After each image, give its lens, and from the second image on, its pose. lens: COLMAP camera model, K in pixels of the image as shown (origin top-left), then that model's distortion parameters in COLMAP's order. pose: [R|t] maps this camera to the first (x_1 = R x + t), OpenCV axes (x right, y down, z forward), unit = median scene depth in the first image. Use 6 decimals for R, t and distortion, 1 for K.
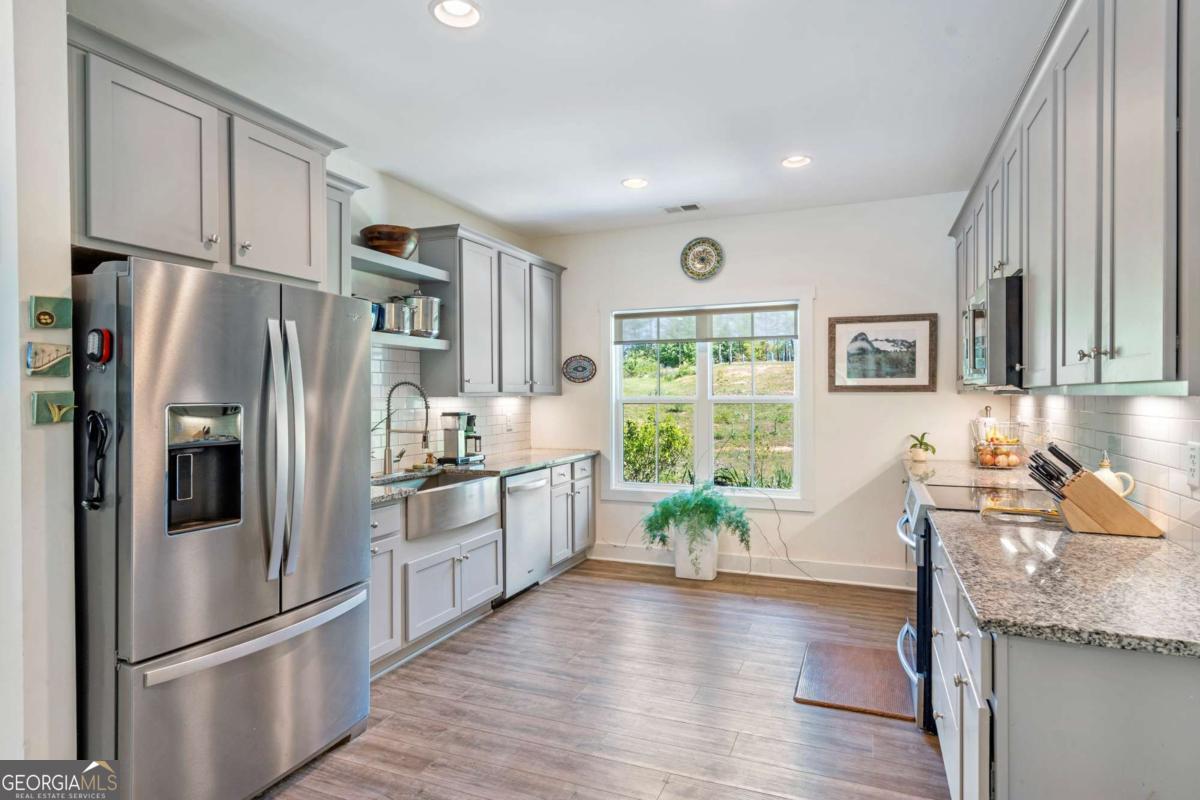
lens RADIAL K [[623.7, 0, 594.0], [0, 623.7, 393.2], [0, 0, 1]] dist [-0.005239, -0.000835]
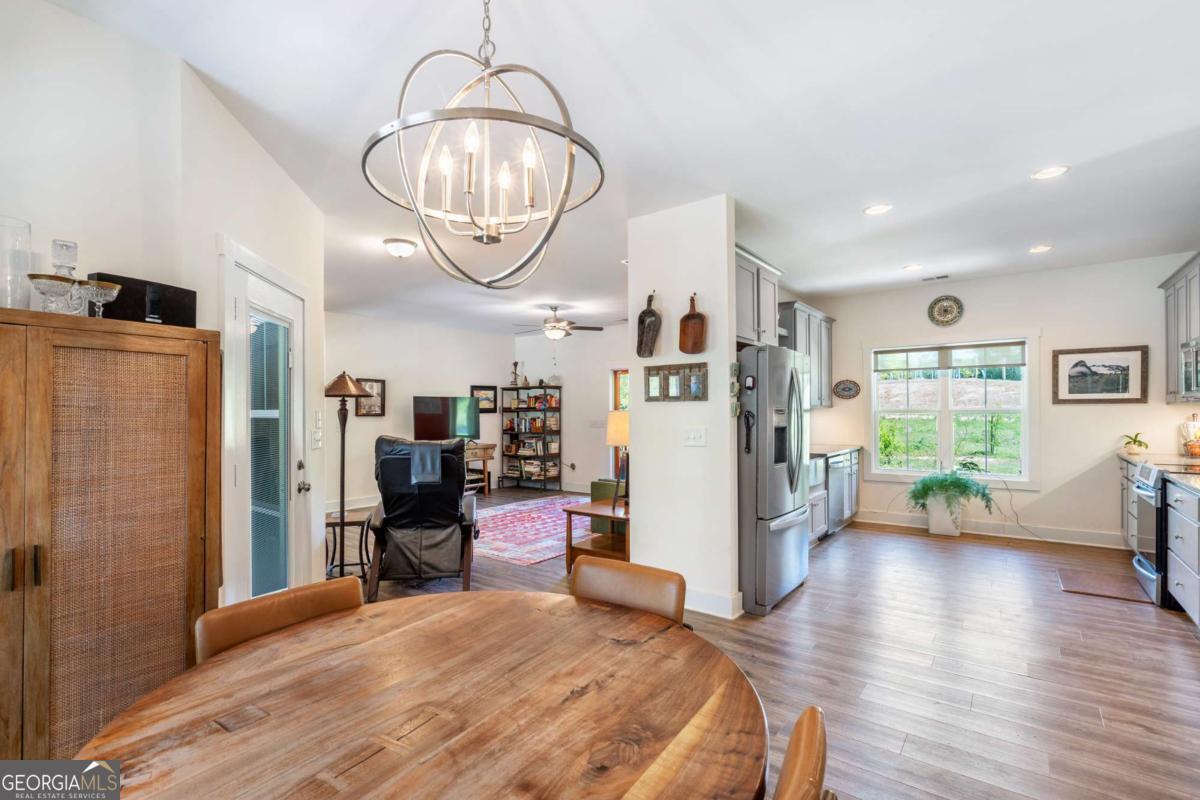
lens RADIAL K [[554.7, 0, 589.5], [0, 554.7, 405.5], [0, 0, 1]] dist [-0.009049, -0.000028]
pose [[0.971191, -0.005889, -0.238228, -0.334809], [0.003623, 0.999944, -0.009948, 0.010258], [0.238273, 0.008798, 0.971158, -0.437576]]
